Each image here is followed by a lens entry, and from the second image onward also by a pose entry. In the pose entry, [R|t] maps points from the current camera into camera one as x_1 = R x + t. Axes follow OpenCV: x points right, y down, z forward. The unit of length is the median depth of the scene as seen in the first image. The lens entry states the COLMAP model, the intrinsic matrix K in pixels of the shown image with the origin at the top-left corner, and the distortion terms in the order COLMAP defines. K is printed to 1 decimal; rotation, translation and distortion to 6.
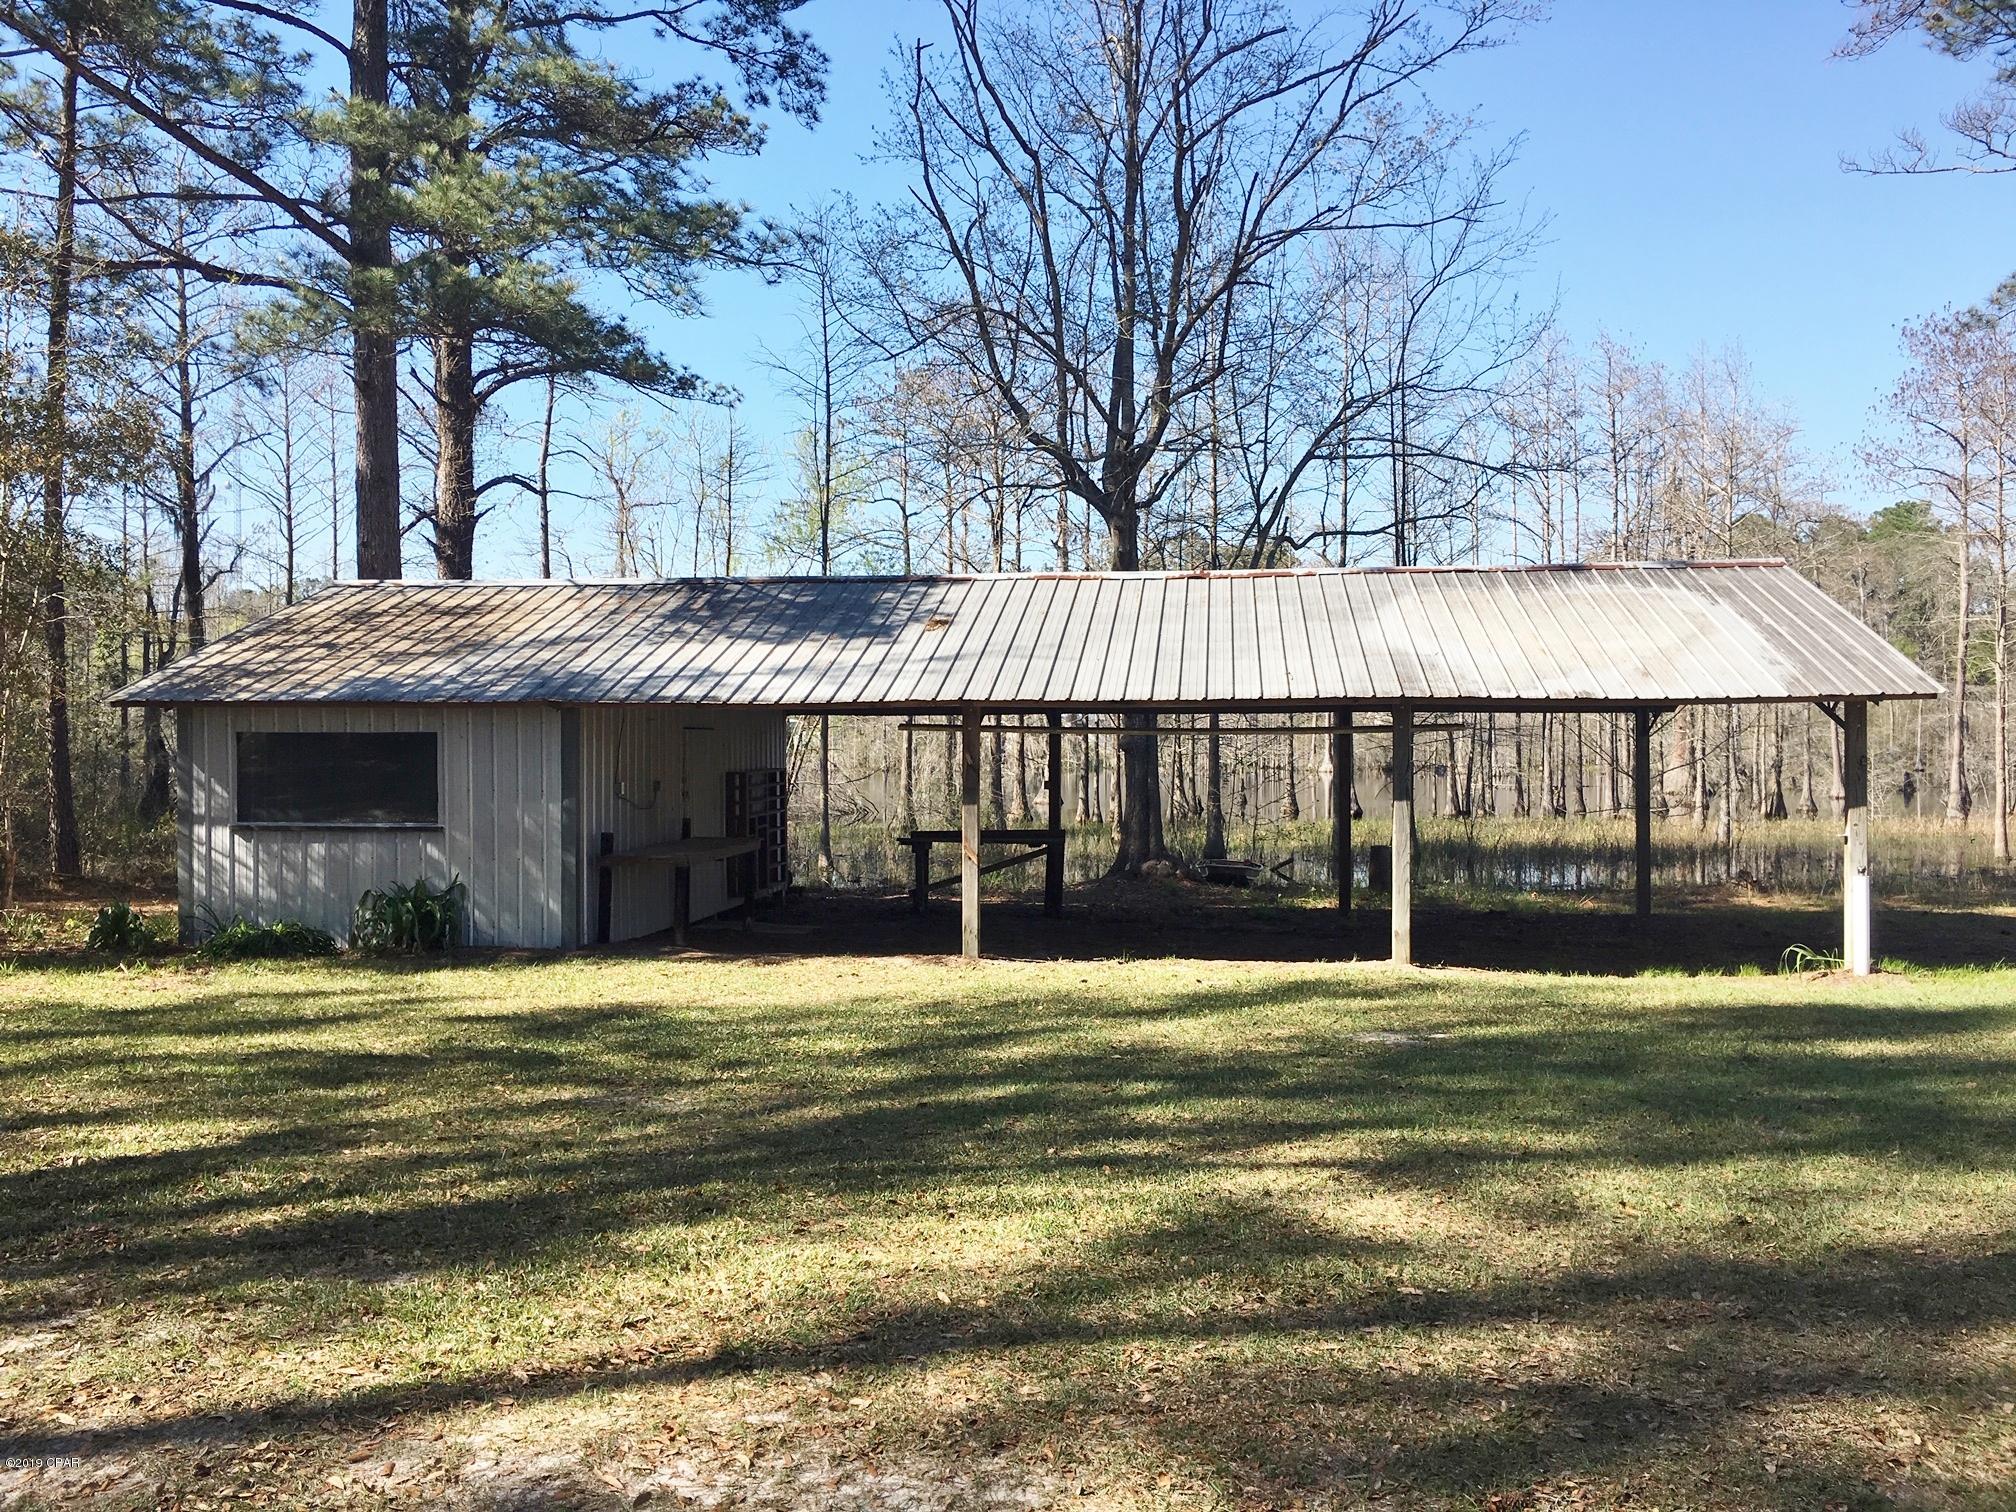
lens RADIAL K [[1718.4, 0, 1008.2], [0, 1718.4, 748.7], [0, 0, 1]] dist [0.052873, -0.065922]
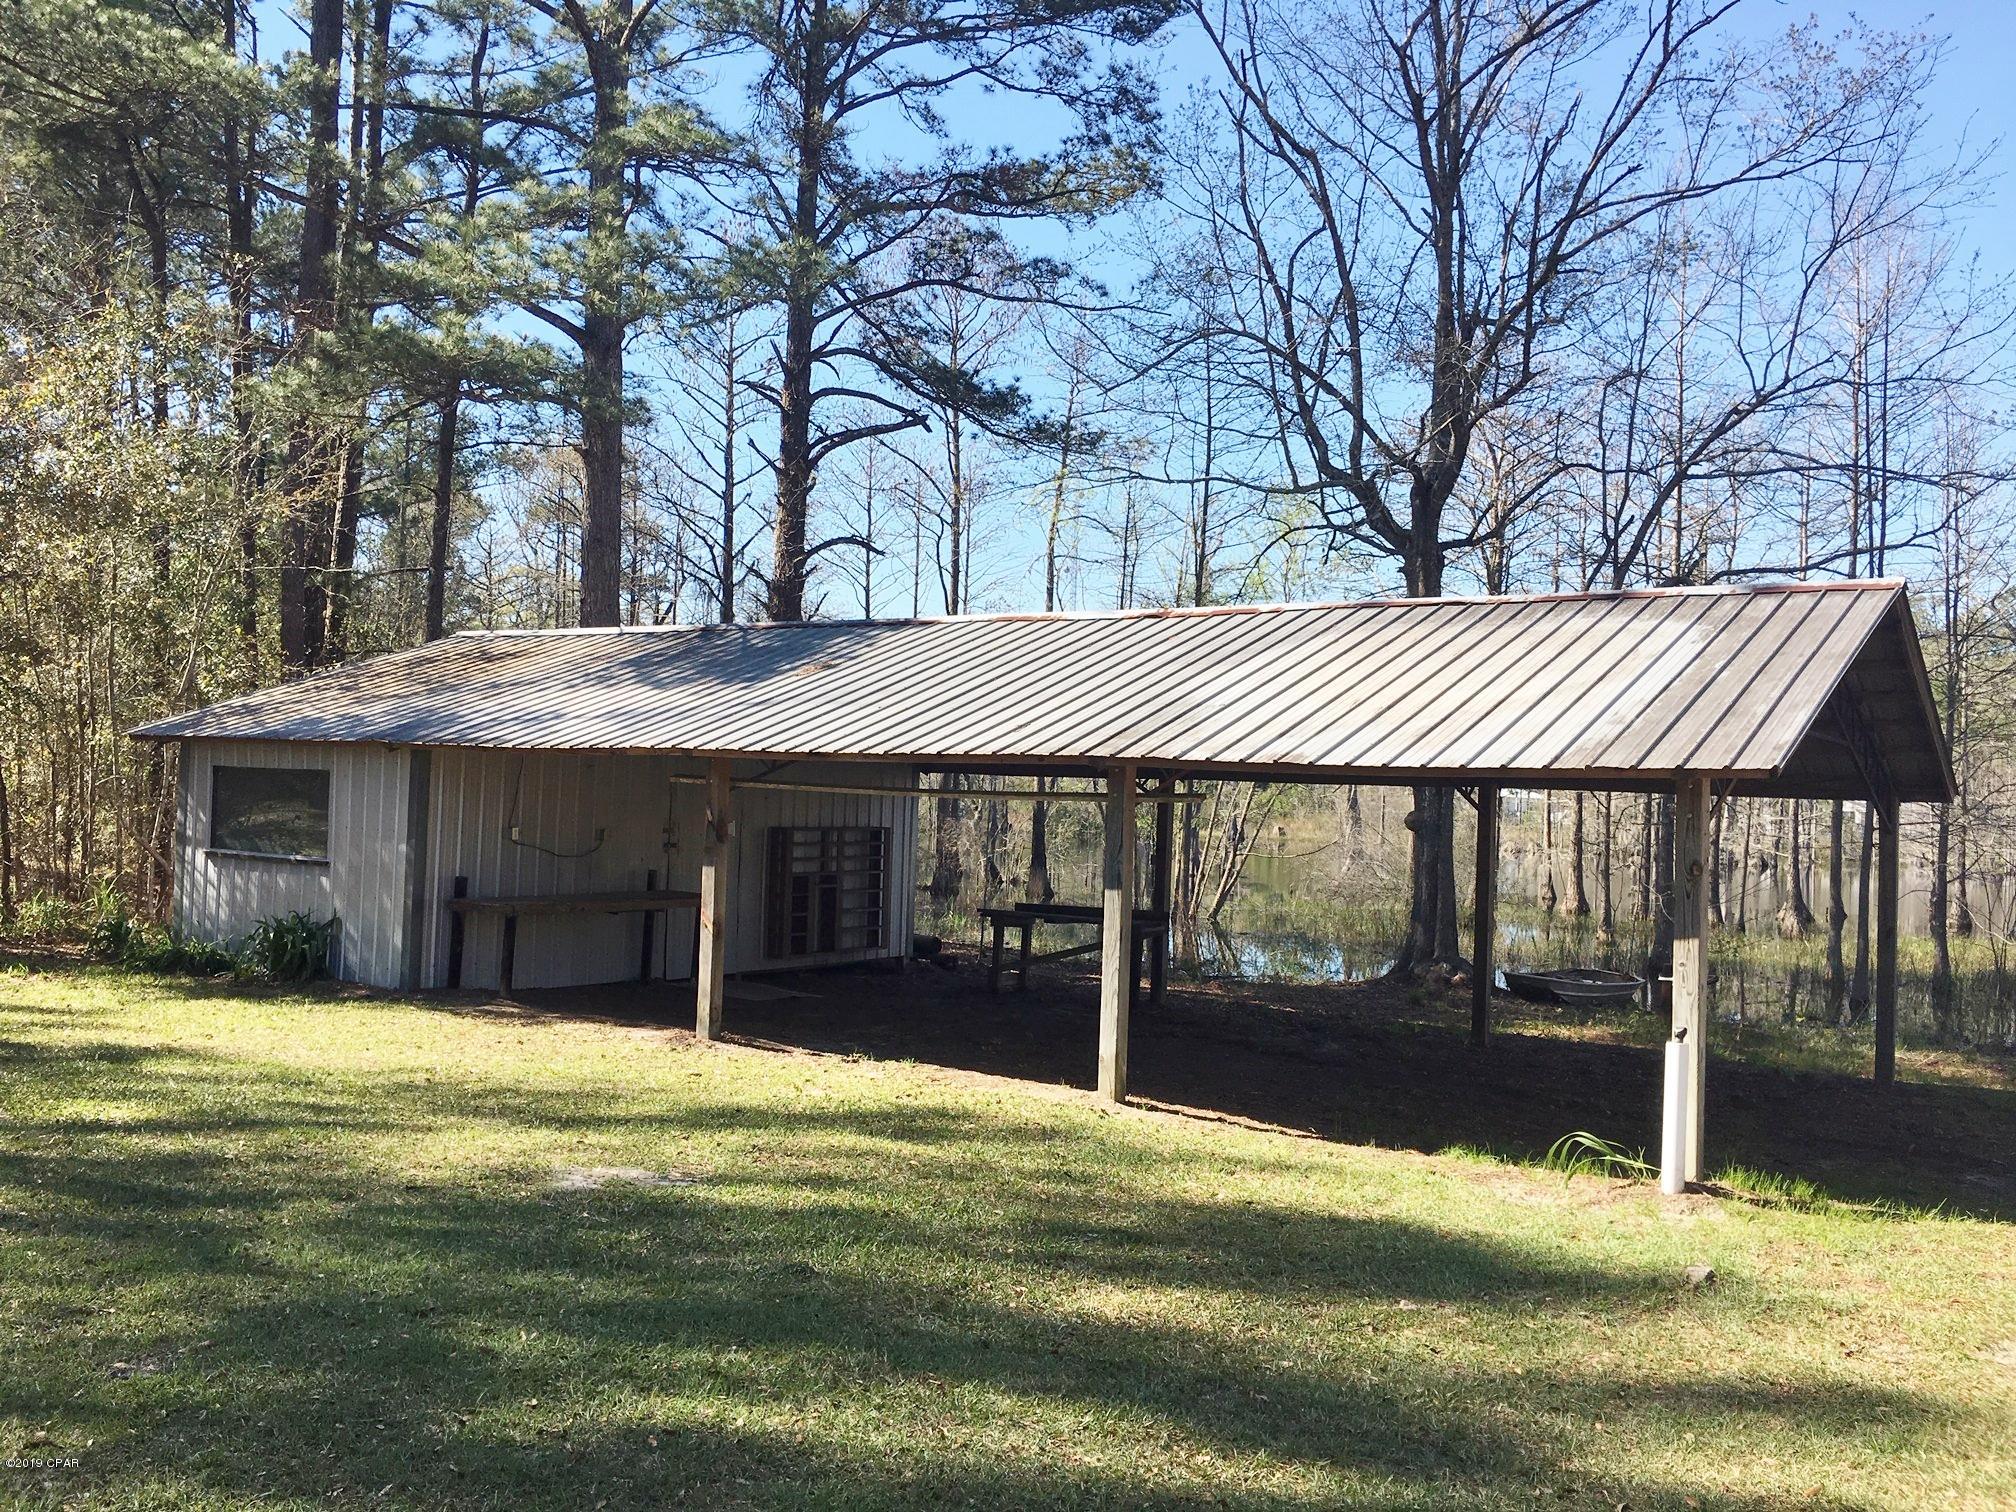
lens RADIAL K [[1718.4, 0, 1008.2], [0, 1718.4, 758.9], [0, 0, 1]] dist [0.052873, -0.065922]
pose [[0.877008, 0.025945, -0.479774, 0.430704], [-0.043117, 0.998762, -0.024805, -0.006251], [0.478536, 0.042441, 0.877041, 0.217782]]
